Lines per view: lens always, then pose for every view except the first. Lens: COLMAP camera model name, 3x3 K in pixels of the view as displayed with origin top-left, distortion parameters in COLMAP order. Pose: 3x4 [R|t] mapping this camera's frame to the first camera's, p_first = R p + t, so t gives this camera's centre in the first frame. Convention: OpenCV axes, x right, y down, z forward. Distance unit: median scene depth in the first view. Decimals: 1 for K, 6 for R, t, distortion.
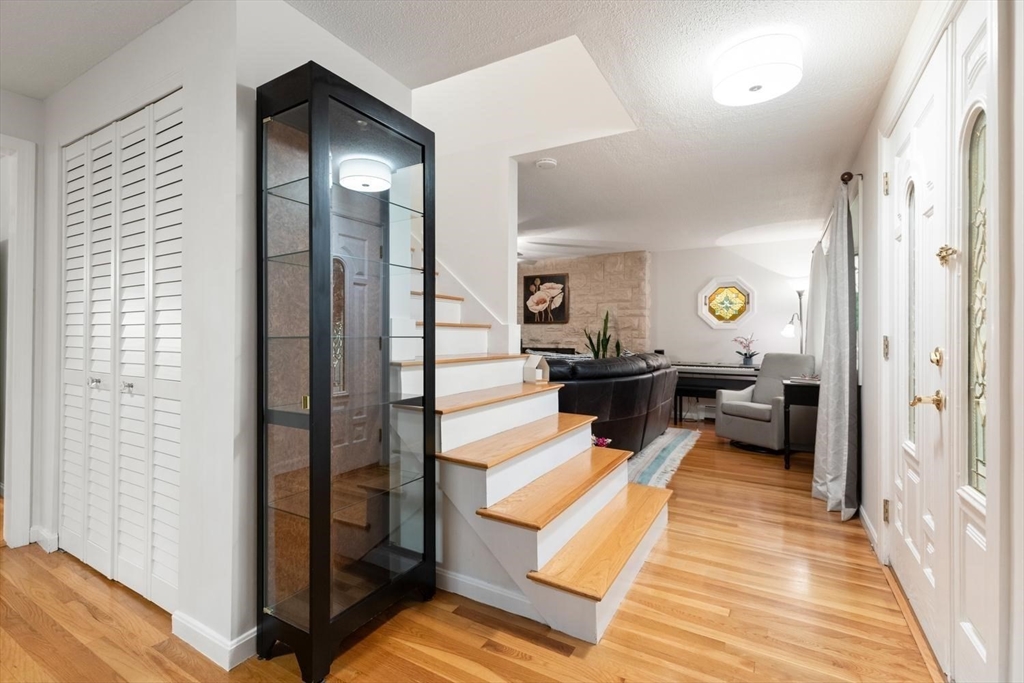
lens RADIAL K [[469.7, 0, 511.7], [0, 469.7, 337.6], [0, 0, 1]] dist [0.014969, -0.003963]
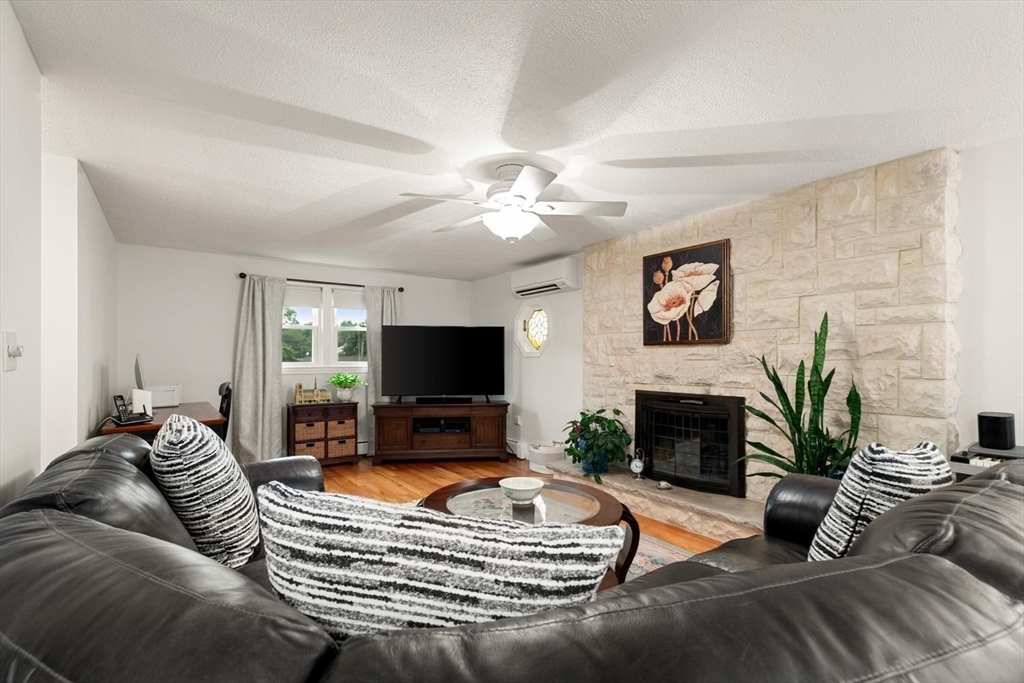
lens RADIAL K [[469.7, 0, 517.7], [0, 469.7, 361.4], [0, 0, 1]] dist [0.014969, -0.003963]
pose [[0.918906, -0.001027, -0.394475, 0.112329], [0.001054, 0.999999, -0.000150, -0.012985], [0.394475, -0.000278, 0.918906, 0.481761]]
